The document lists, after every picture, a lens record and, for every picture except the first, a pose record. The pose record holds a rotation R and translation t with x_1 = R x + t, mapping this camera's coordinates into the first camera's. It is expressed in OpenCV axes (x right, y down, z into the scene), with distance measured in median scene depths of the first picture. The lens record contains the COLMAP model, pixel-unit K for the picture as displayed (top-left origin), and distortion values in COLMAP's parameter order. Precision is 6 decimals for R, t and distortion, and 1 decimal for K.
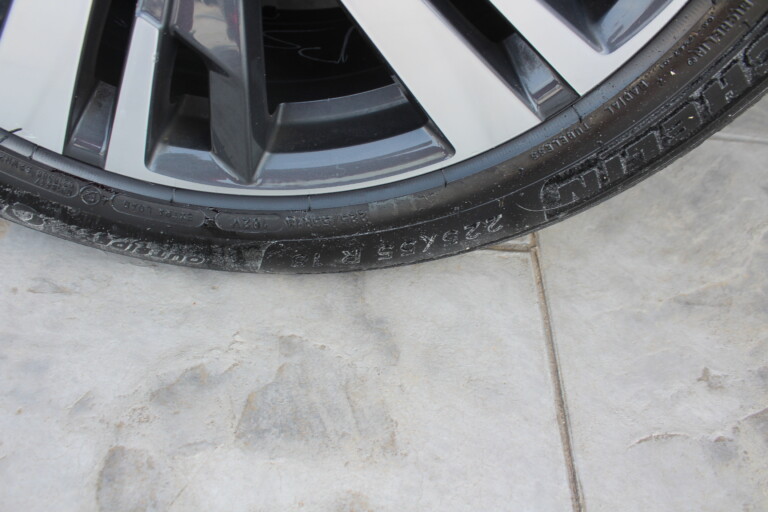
lens RADIAL K [[632.5, 0, 380.8], [0, 632.5, 253.7], [0, 0, 1]] dist [-0.158464, 0.119223]
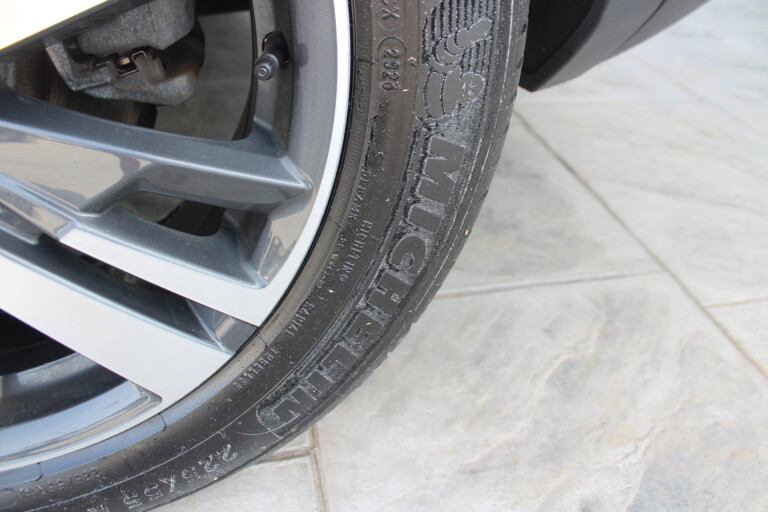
lens RADIAL K [[632.5, 0, 380.8], [0, 632.5, 257.1], [0, 0, 1]] dist [-0.158464, 0.119223]
pose [[0.970971, -0.182082, 0.155120, 0.301012], [0.214030, 0.950909, -0.223525, -0.067623], [-0.106805, 0.250237, 0.962276, -0.054219]]
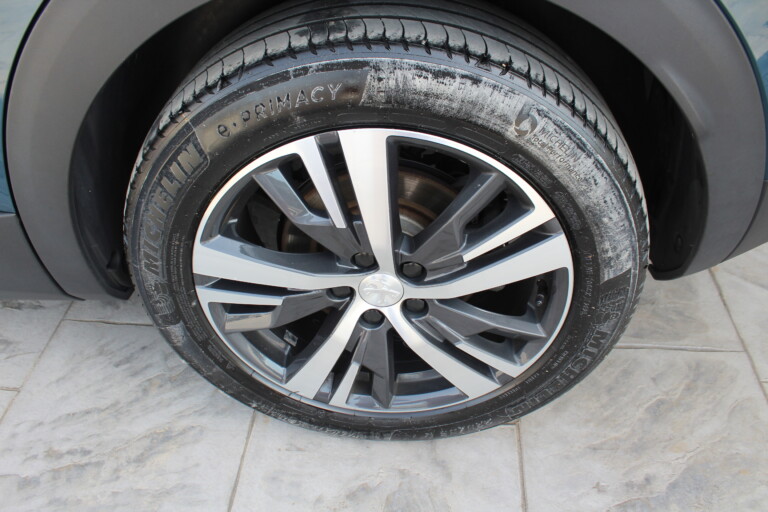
lens RADIAL K [[632.5, 0, 372.2], [0, 632.5, 251.9], [0, 0, 1]] dist [-0.158464, 0.119223]
pose [[0.990433, -0.047636, -0.129509, 0.074578], [0.025975, 0.986108, -0.164062, -0.286697], [0.135525, 0.159128, 0.977912, -1.375373]]
